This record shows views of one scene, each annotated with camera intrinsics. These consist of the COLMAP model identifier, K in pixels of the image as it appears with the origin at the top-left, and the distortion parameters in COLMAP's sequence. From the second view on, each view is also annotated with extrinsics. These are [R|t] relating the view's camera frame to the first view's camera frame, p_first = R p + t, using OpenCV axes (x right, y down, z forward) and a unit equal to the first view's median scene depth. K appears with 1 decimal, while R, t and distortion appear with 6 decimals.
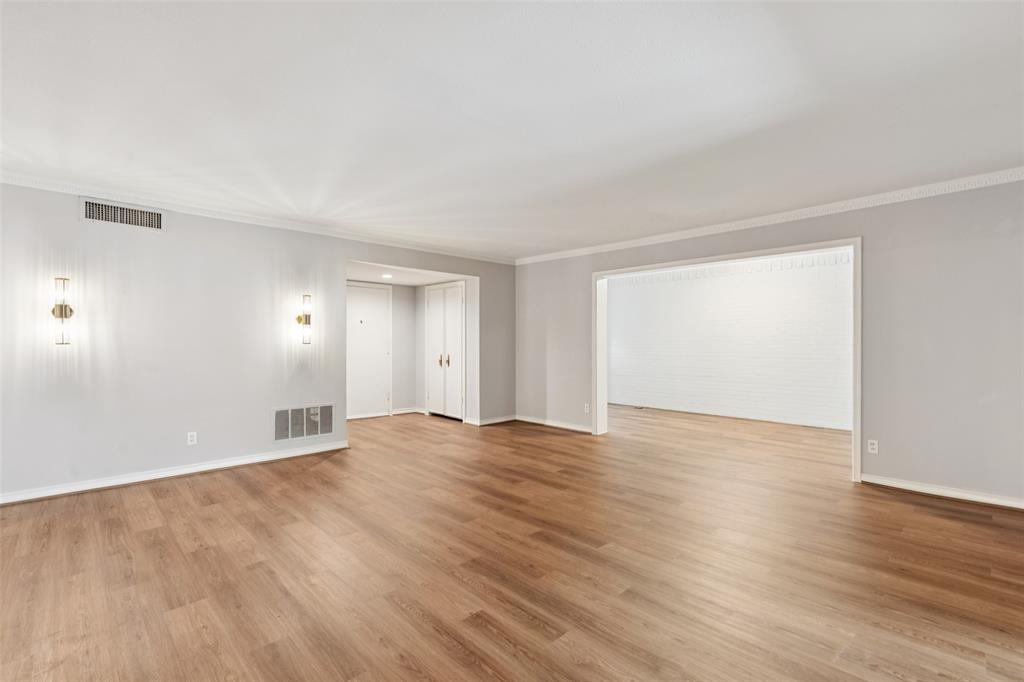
lens RADIAL K [[463.1, 0, 501.7], [0, 463.1, 337.7], [0, 0, 1]] dist [0.009554, -0.002471]
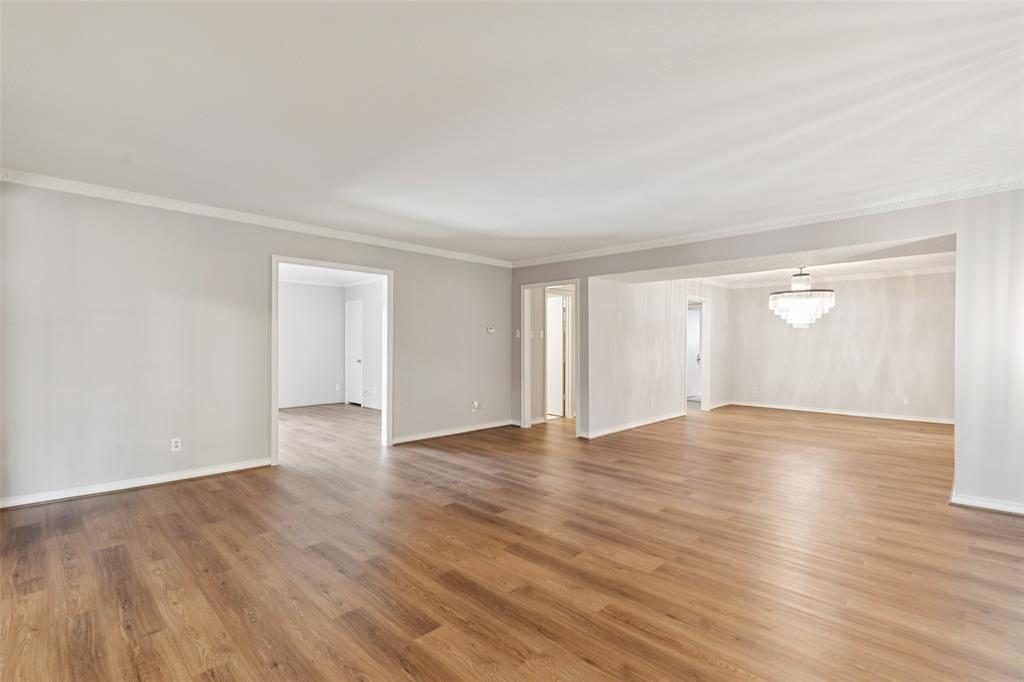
lens RADIAL K [[463.1, 0, 508.6], [0, 463.1, 343.1], [0, 0, 1]] dist [0.009554, -0.002471]
pose [[-0.999308, -0.007123, -0.036512, 0.091396], [-0.006649, 0.999892, -0.013080, 0.016277], [0.036602, -0.012828, -0.999248, 1.961474]]
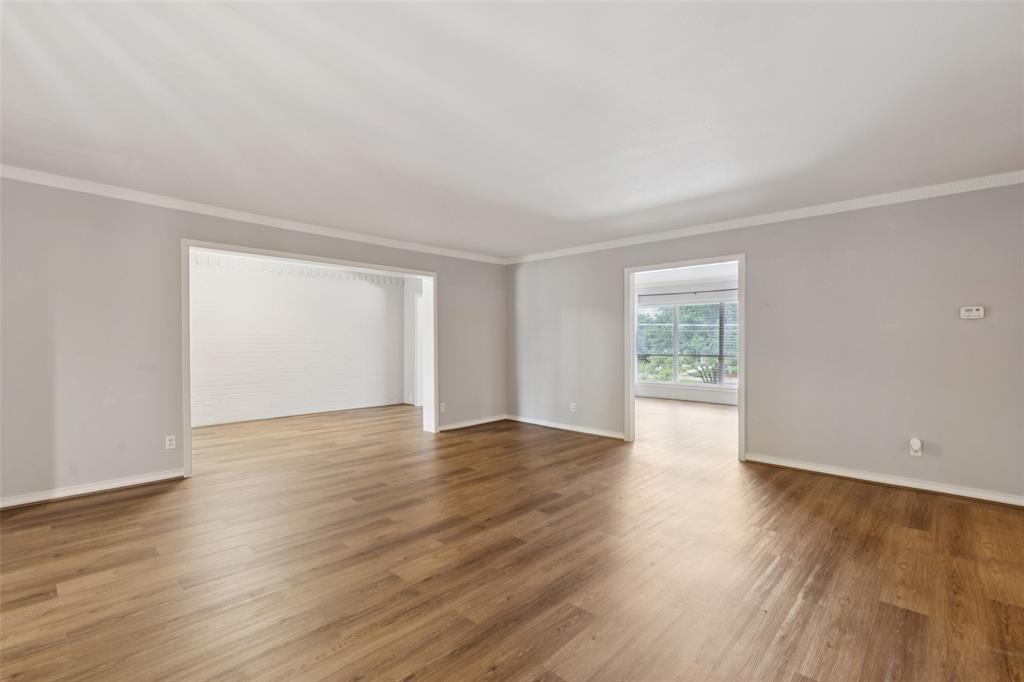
lens RADIAL K [[463.1, 0, 512.5], [0, 463.1, 339.9], [0, 0, 1]] dist [0.009554, -0.002471]
pose [[-0.062014, 0.001010, 0.998075, -0.945286], [-0.008349, 0.999964, -0.001531, 0.006951], [-0.998040, -0.008428, -0.062004, 1.045420]]
